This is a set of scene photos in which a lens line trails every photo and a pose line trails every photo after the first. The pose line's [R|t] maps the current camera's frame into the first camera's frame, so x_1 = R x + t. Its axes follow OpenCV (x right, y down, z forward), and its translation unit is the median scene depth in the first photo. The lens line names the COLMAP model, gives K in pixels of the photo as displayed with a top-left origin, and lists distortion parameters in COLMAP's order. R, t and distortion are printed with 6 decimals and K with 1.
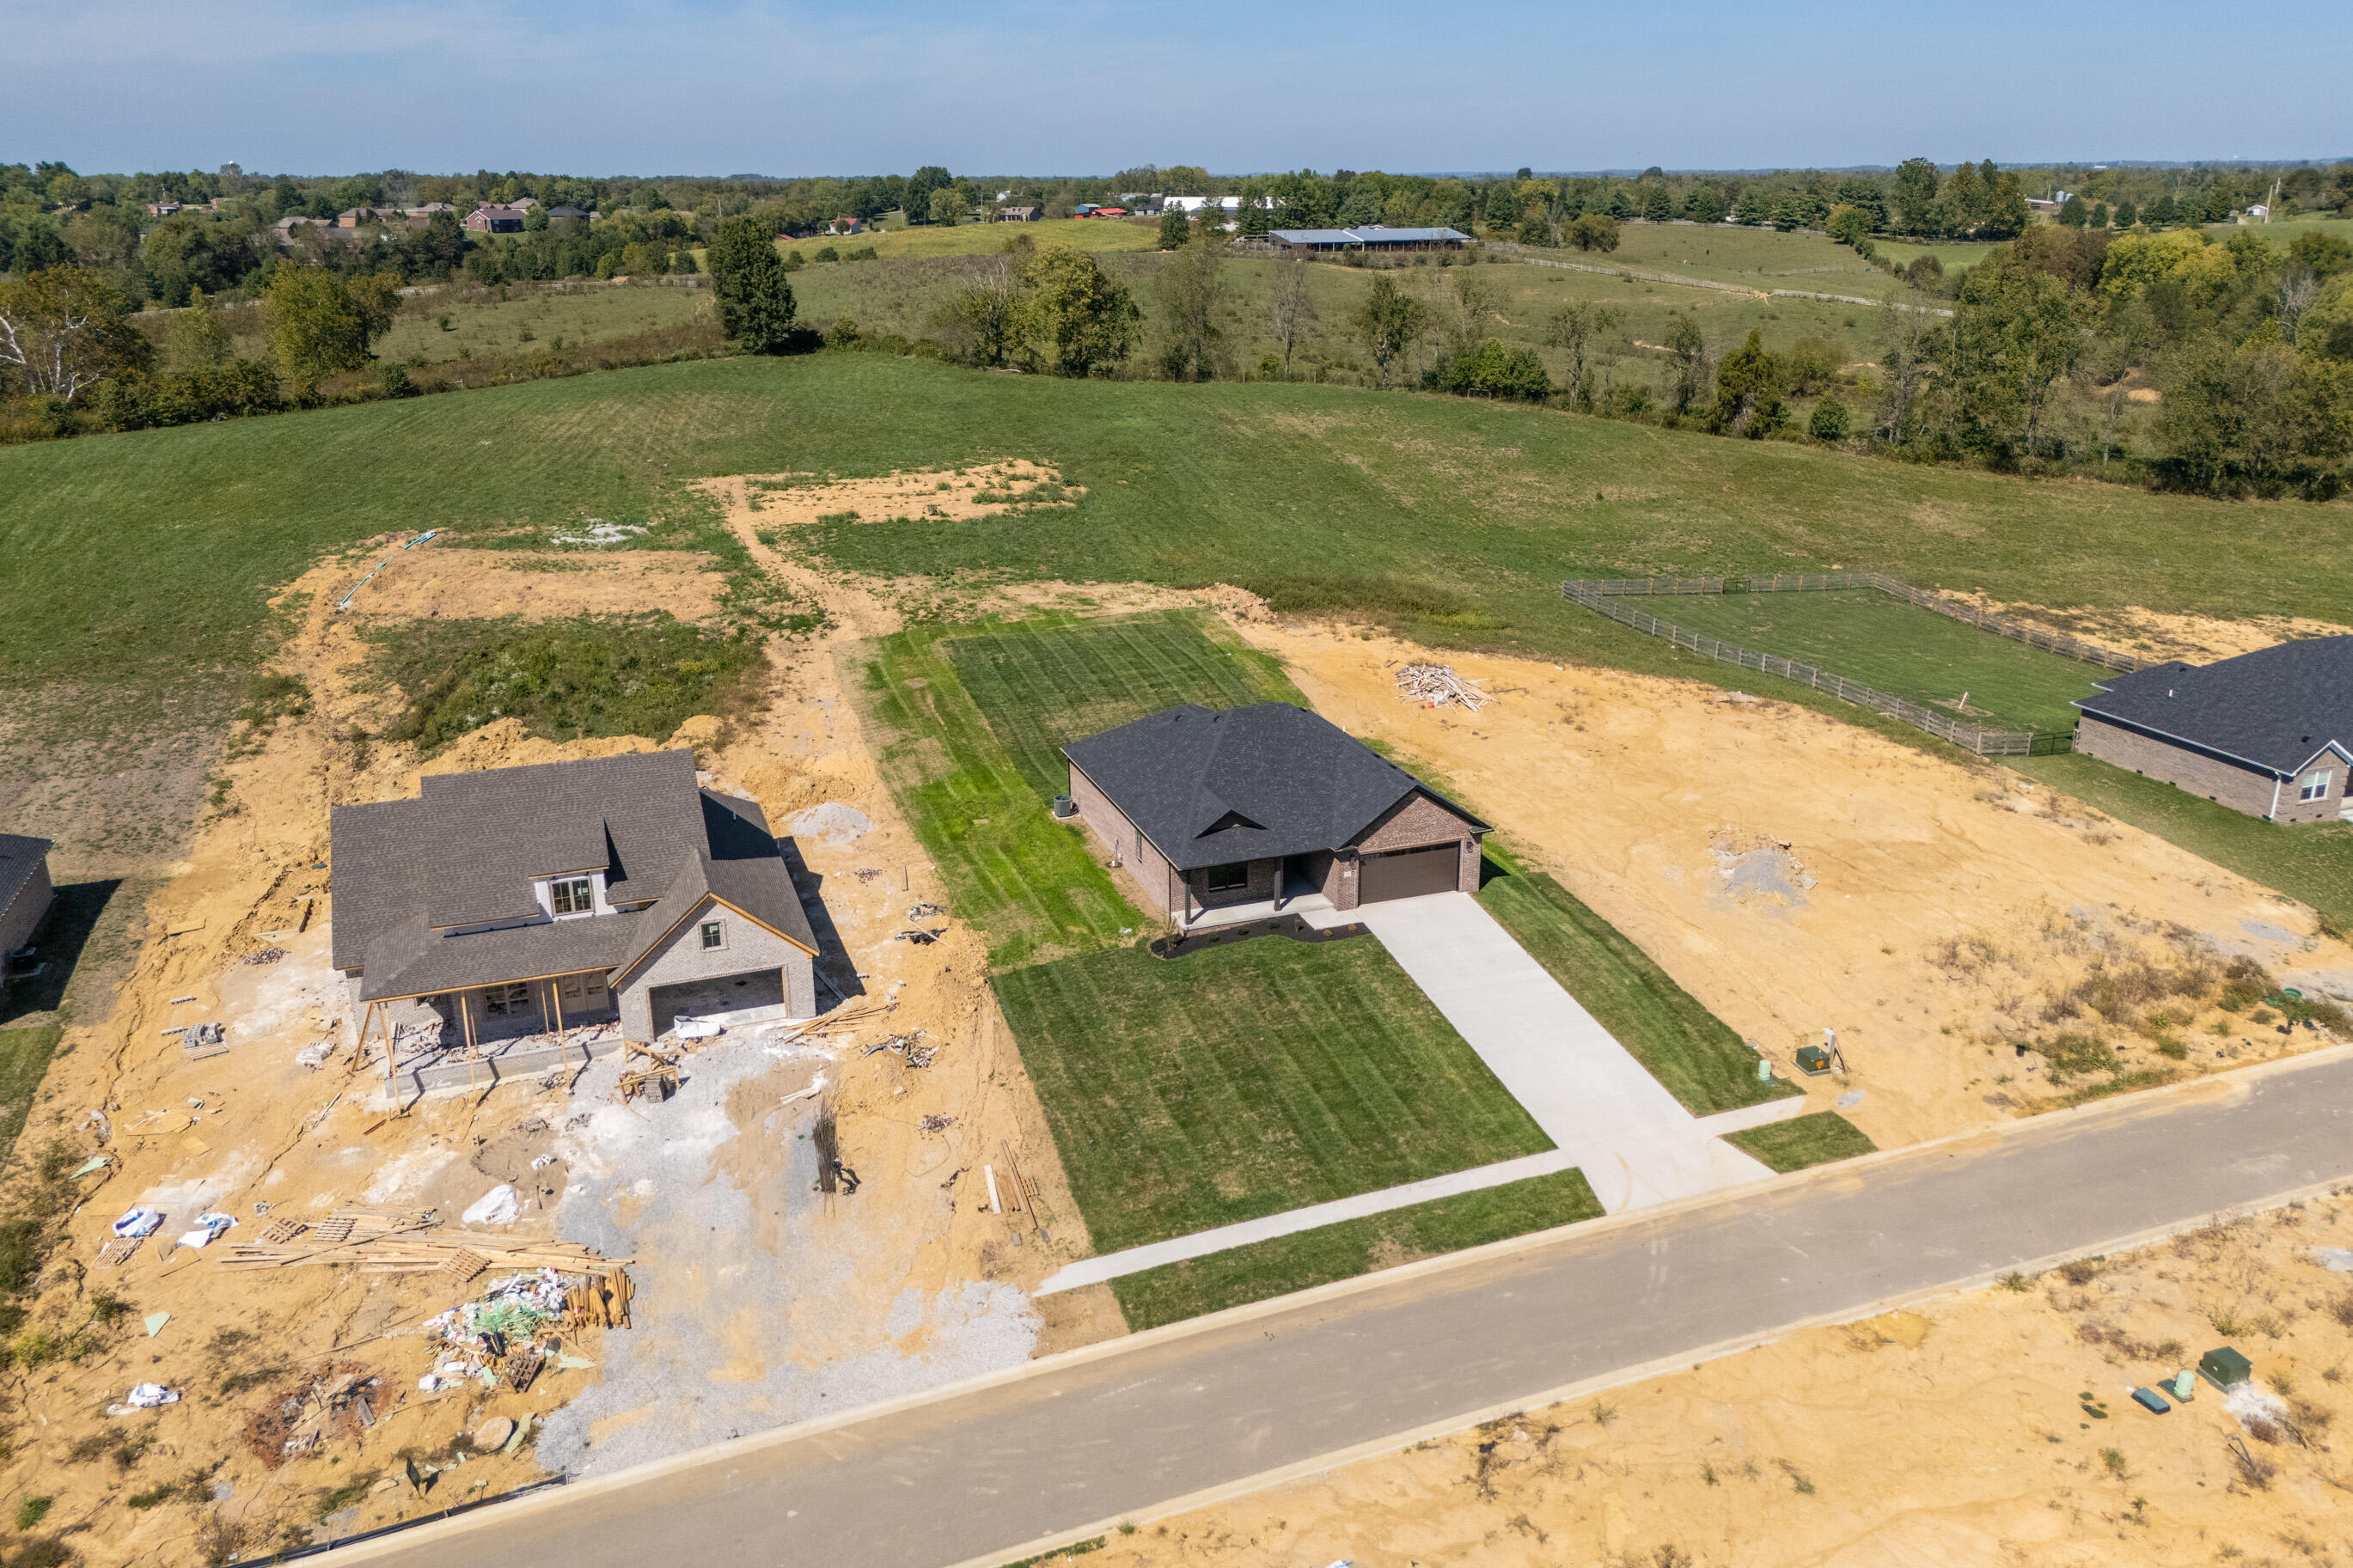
lens RADIAL K [[1728.7, 0, 1185.4], [0, 1728.7, 788.0], [0, 0, 1]] dist [0.061328, -0.055005]
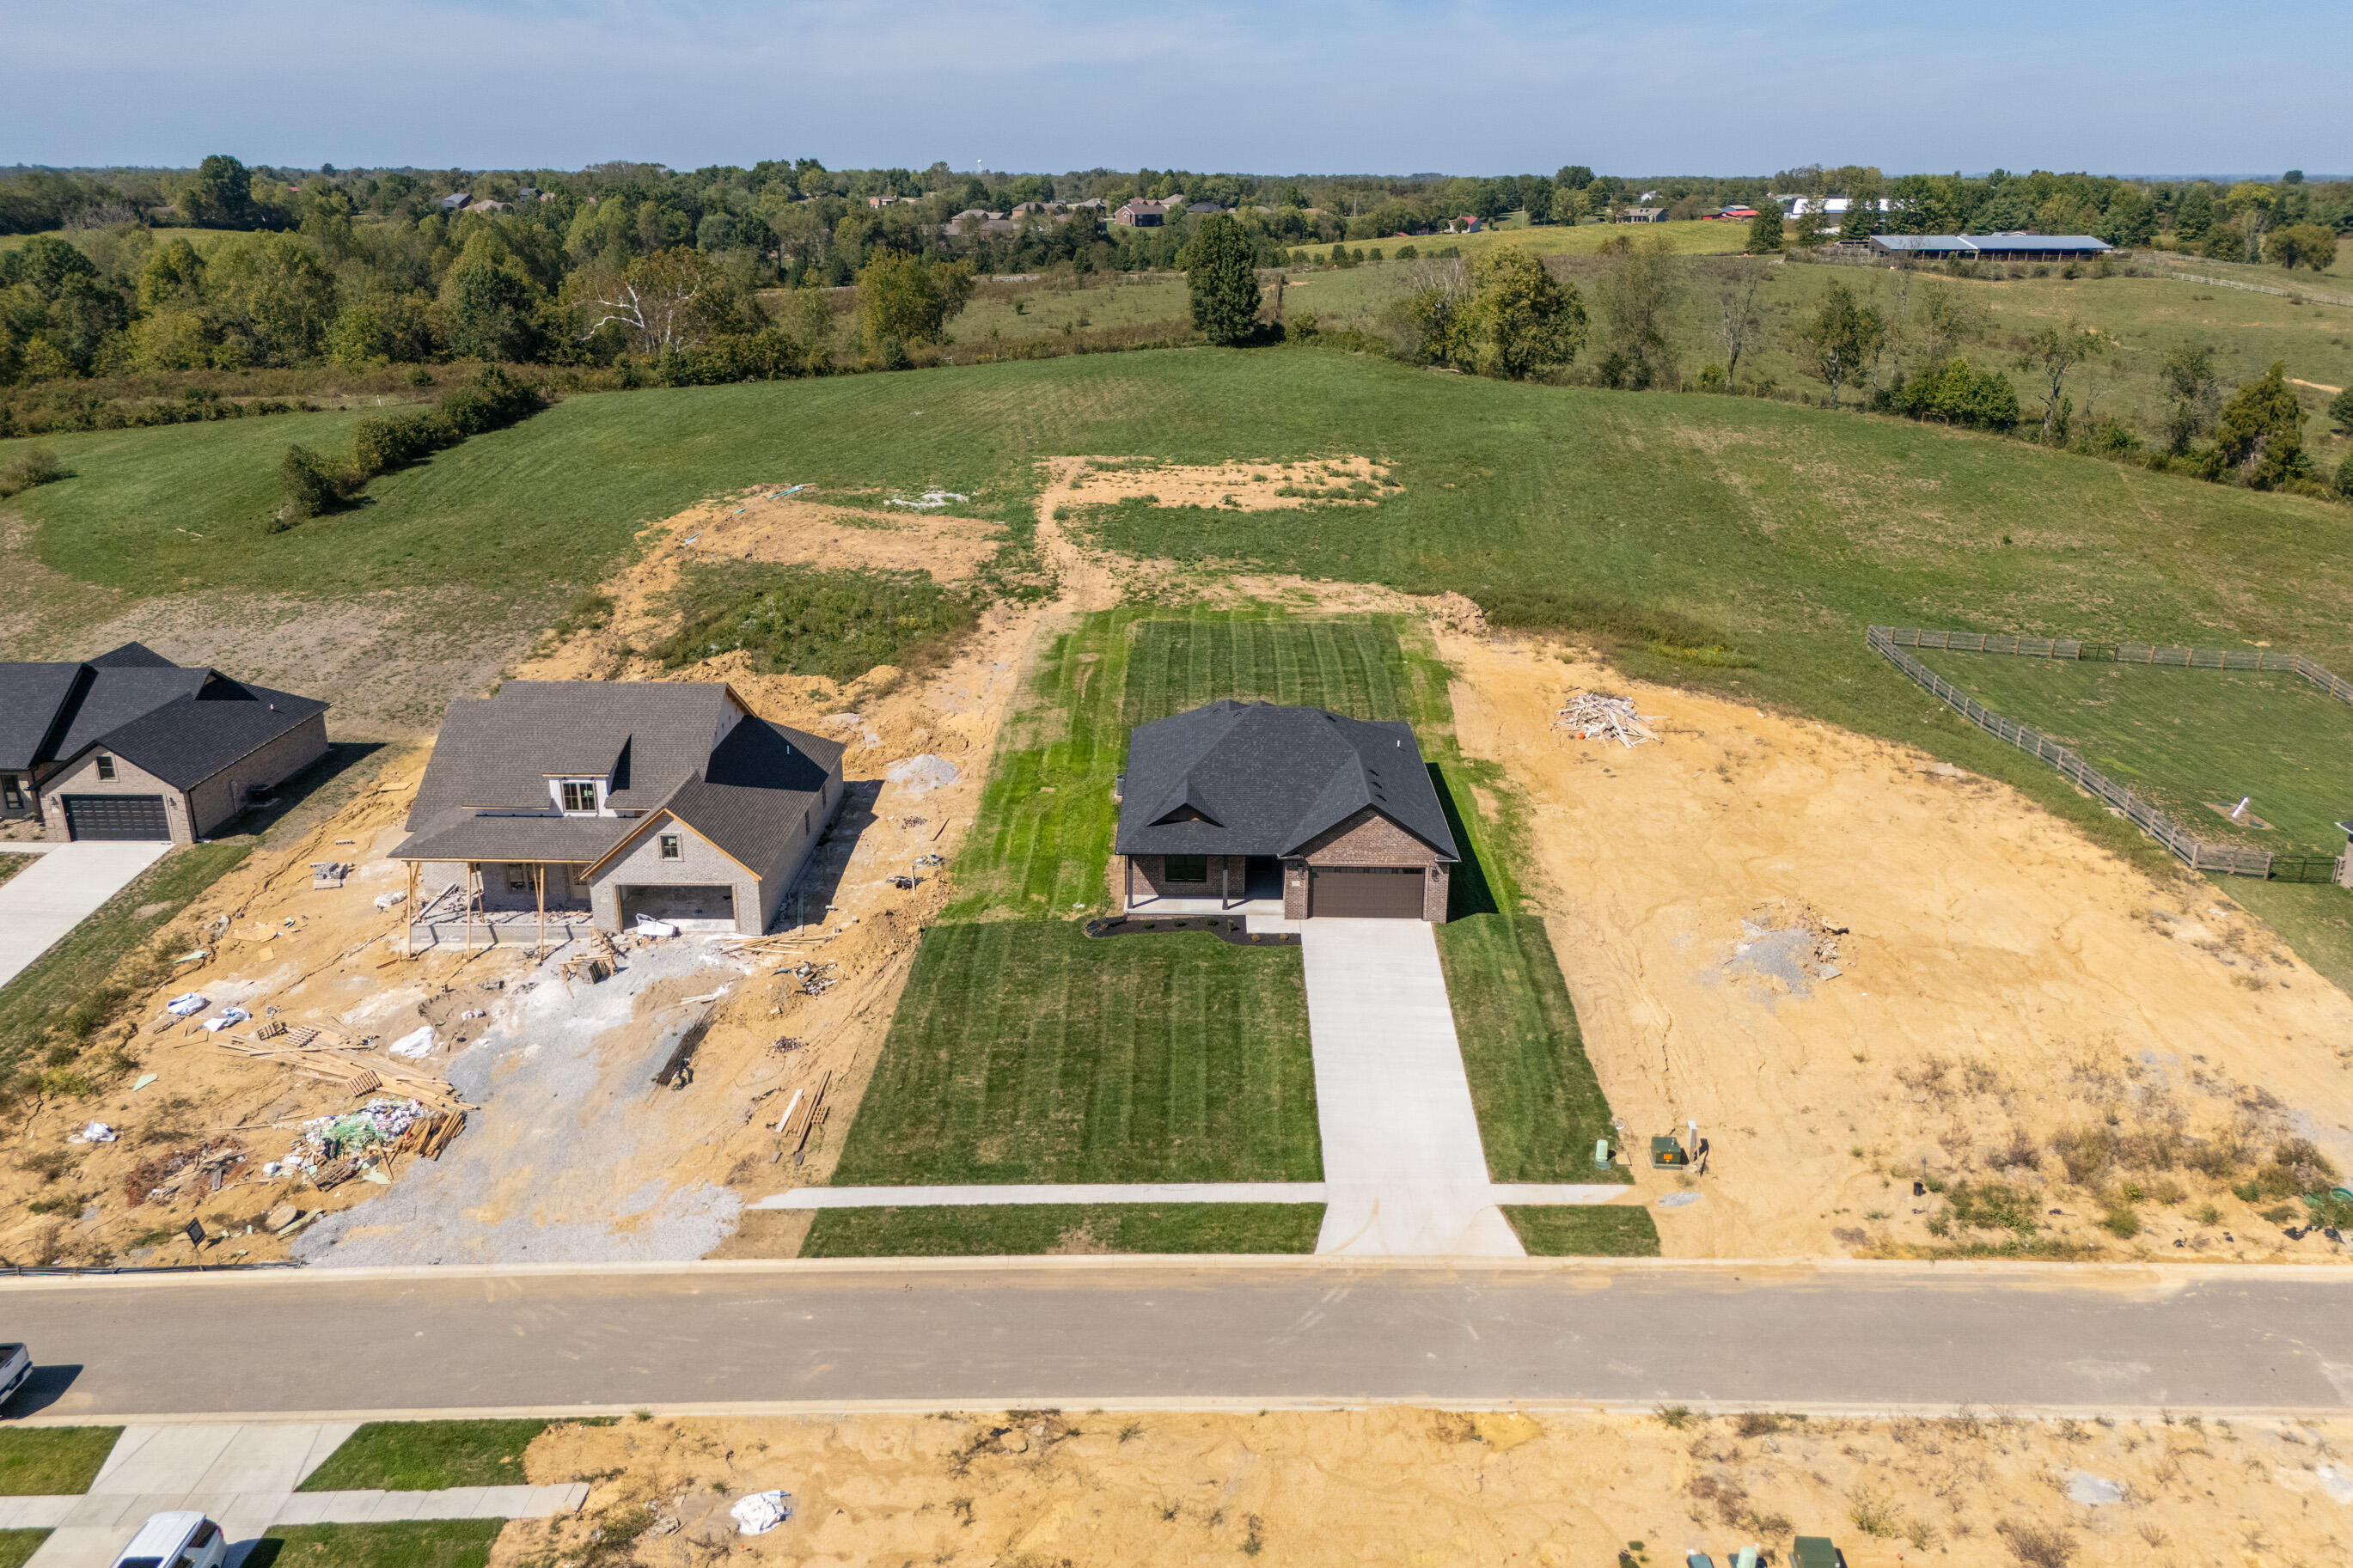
lens RADIAL K [[1728.7, 0, 1186.7], [0, 1728.7, 788.2], [0, 0, 1]] dist [0.061328, -0.055005]
pose [[0.934477, 0.129050, -0.331810, 0.349402], [-0.128887, 0.991402, 0.022599, -0.018052], [0.331874, 0.021648, 0.943075, 0.046369]]
